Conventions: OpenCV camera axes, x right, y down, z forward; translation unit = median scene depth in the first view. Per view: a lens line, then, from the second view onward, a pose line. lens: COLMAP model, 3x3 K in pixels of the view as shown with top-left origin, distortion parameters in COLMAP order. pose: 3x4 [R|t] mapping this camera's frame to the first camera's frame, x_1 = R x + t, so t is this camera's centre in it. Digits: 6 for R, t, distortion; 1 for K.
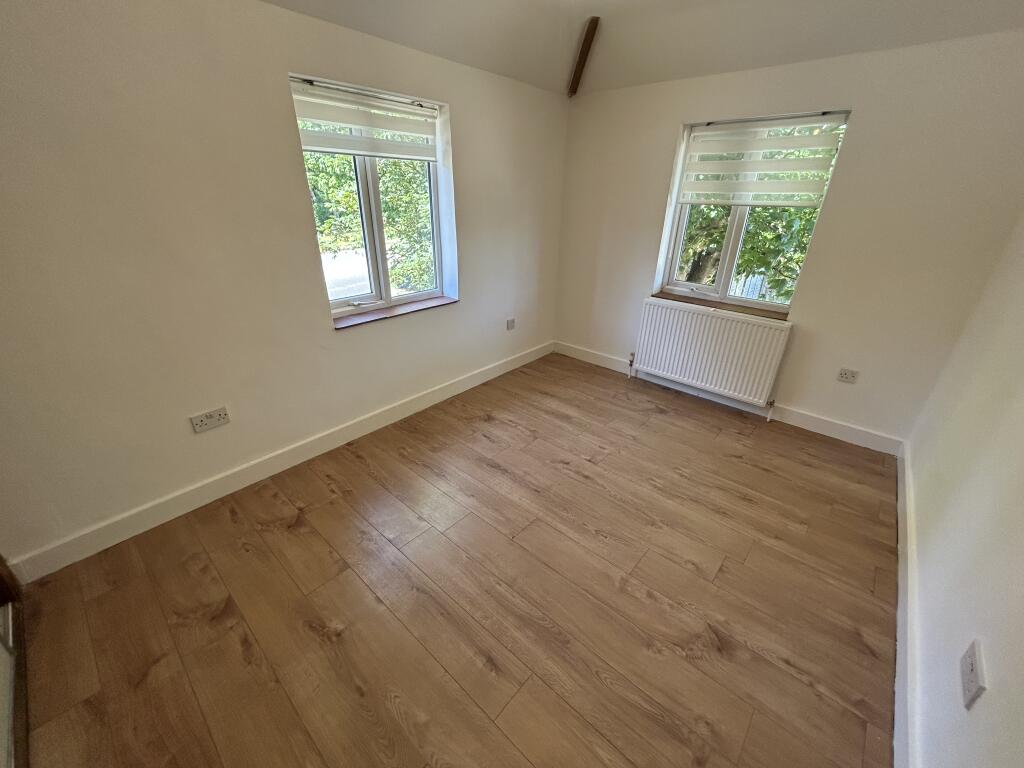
lens RADIAL K [[413.8, 0, 509.8], [0, 413.8, 383.6], [0, 0, 1]] dist [-0.000708, 0.000483]
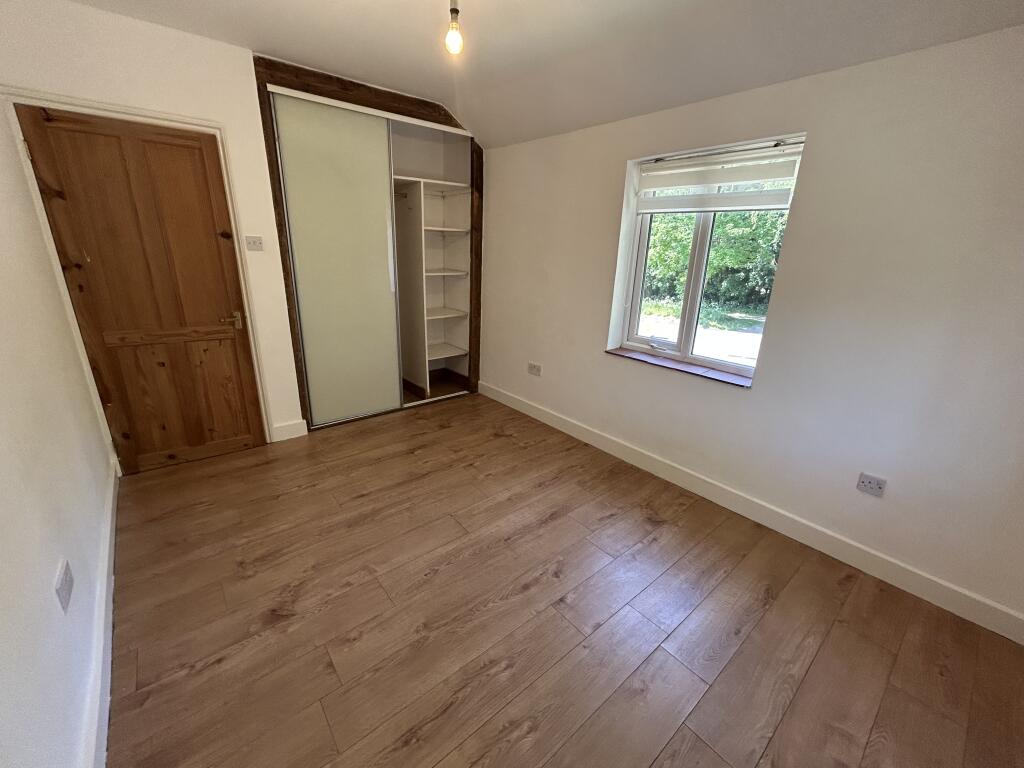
lens RADIAL K [[413.8, 0, 511.0], [0, 413.8, 382.1], [0, 0, 1]] dist [-0.000708, 0.000483]
pose [[-0.149544, 0.288527, -0.945721, 0.961847], [-0.450026, 0.831802, 0.324933, -0.391102], [0.880405, 0.474191, 0.005454, 0.943131]]
